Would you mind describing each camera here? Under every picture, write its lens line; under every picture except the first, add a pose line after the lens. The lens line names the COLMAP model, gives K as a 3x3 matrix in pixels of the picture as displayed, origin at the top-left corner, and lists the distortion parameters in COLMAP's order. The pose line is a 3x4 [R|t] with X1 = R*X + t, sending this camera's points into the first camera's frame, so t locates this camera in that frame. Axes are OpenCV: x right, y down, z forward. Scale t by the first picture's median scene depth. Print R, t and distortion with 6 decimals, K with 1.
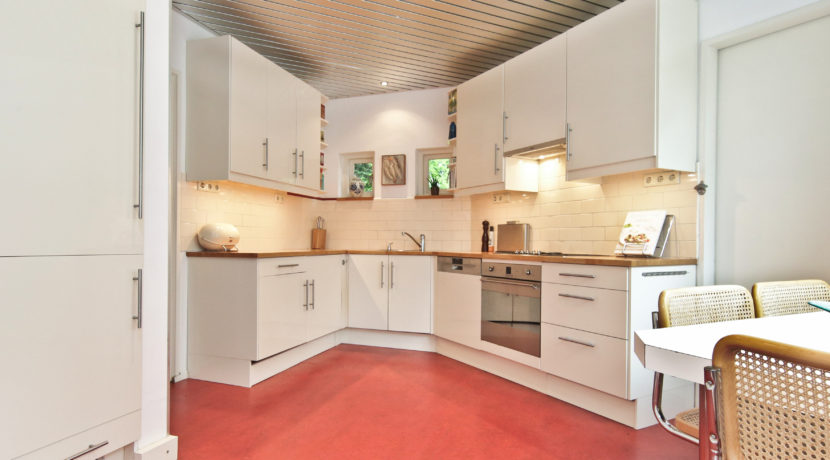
lens RADIAL K [[409.8, 0, 412.8], [0, 409.8, 216.8], [0, 0, 1]] dist [-0.001004, -0.000302]
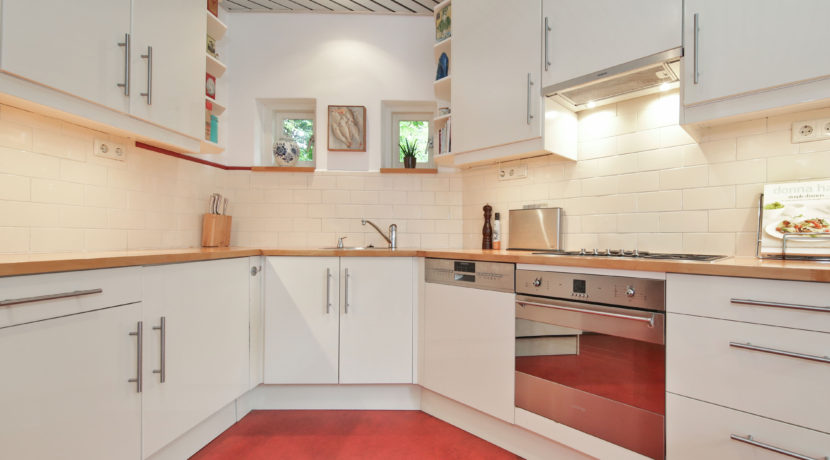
lens RADIAL K [[357.8, 0, 472.3], [0, 357.8, 231.6], [0, 0, 1]] dist [0.012964, -0.000084]
pose [[0.954697, 0.003189, 0.297564, -0.029212], [-0.016739, 0.998935, 0.042998, 0.029307], [-0.297110, -0.046031, 0.953733, 0.427386]]
